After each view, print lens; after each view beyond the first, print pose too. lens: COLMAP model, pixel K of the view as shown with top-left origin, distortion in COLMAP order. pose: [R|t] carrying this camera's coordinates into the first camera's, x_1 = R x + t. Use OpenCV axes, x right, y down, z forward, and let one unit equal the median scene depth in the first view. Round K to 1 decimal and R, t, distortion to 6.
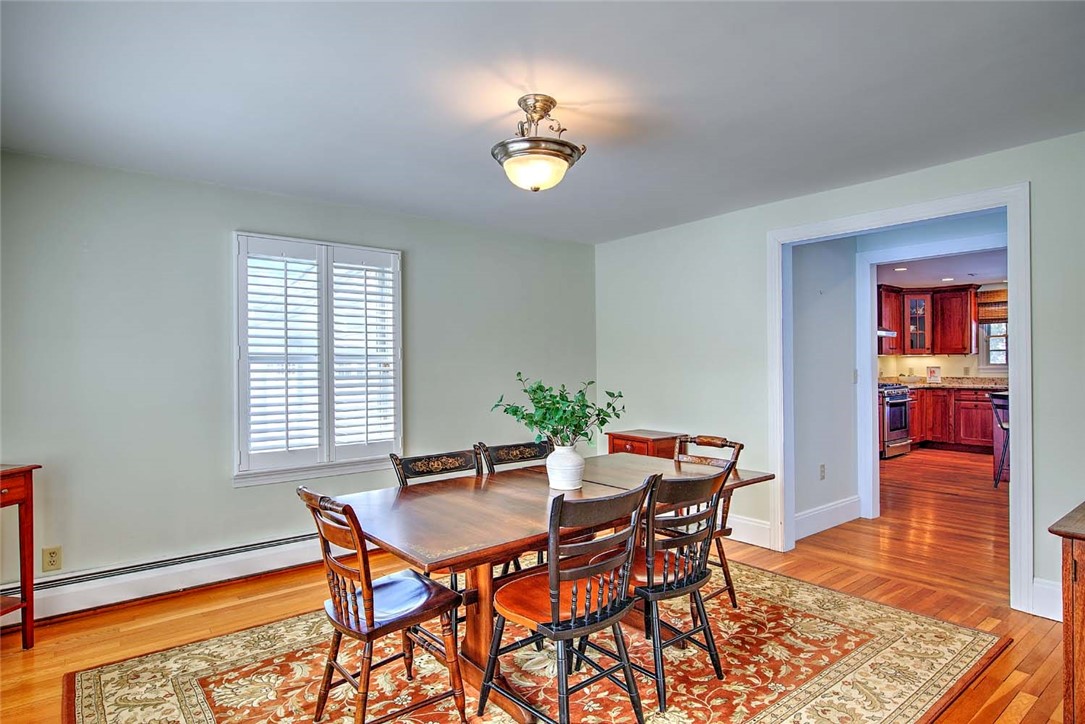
lens RADIAL K [[614.3, 0, 544.0], [0, 614.3, 362.4], [0, 0, 1]] dist [0.008685, 0.001561]
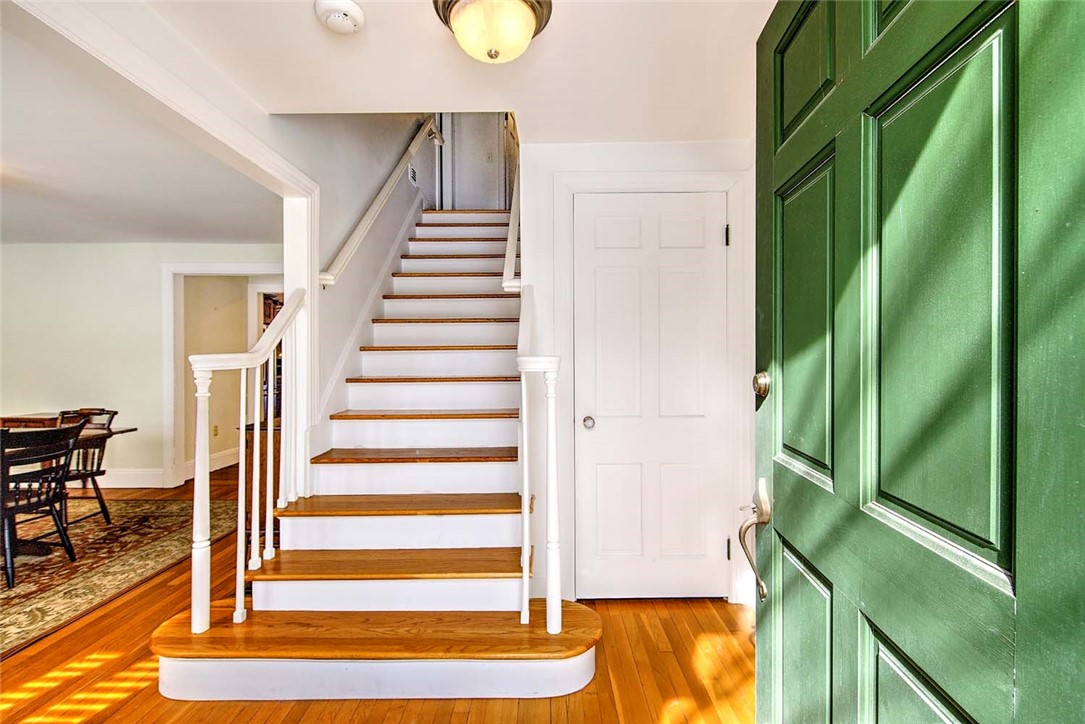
lens RADIAL K [[483.1, 0, 542.3], [0, 483.1, 361.4], [0, 0, 1]] dist [0.000449, 0.000093]
pose [[0.622747, 0.005681, 0.782403, 0.056579], [-0.012188, 0.999923, 0.002440, -0.001035], [-0.782329, -0.011056, 0.622768, -0.541328]]
